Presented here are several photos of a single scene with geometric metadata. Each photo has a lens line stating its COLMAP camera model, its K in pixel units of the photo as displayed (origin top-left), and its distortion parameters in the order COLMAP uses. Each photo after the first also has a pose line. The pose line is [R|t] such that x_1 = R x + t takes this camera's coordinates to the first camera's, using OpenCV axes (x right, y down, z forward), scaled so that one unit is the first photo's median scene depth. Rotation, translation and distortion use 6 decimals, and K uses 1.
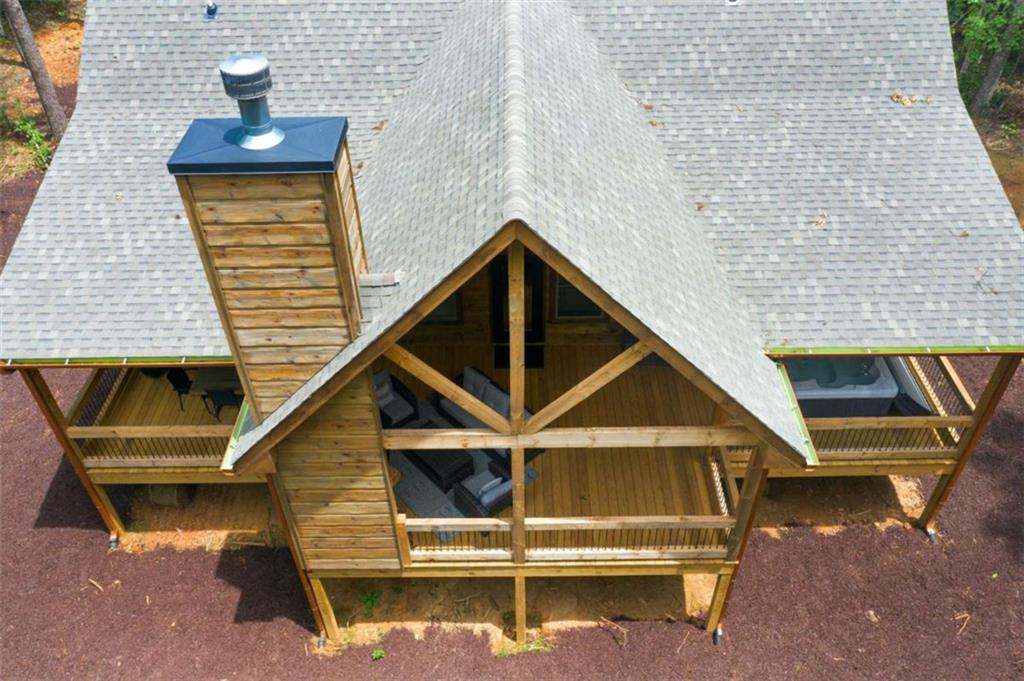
lens RADIAL K [[809.0, 0, 512.0], [0, 809.0, 340.5], [0, 0, 1]] dist [0.003422, -0.003027]
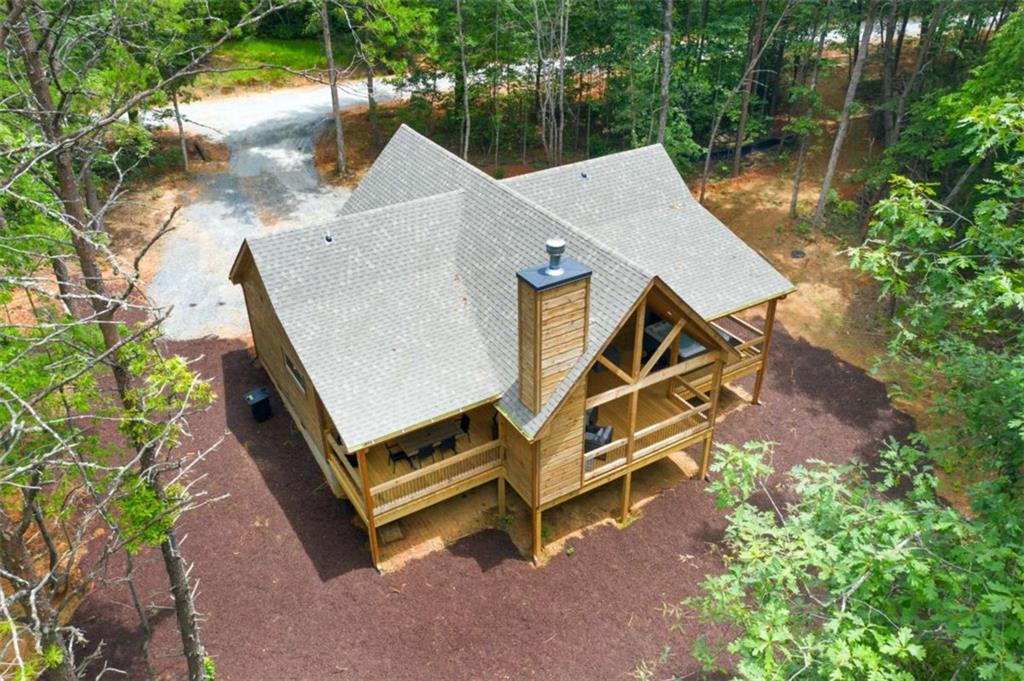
lens RADIAL K [[809.0, 0, 512.0], [0, 809.0, 340.5], [0, 0, 1]] dist [0.003422, -0.003027]
pose [[0.857047, -0.260950, 0.444269, -1.029500], [0.334616, 0.937573, -0.094810, 0.087021], [-0.391794, 0.229916, 0.890863, -0.701258]]
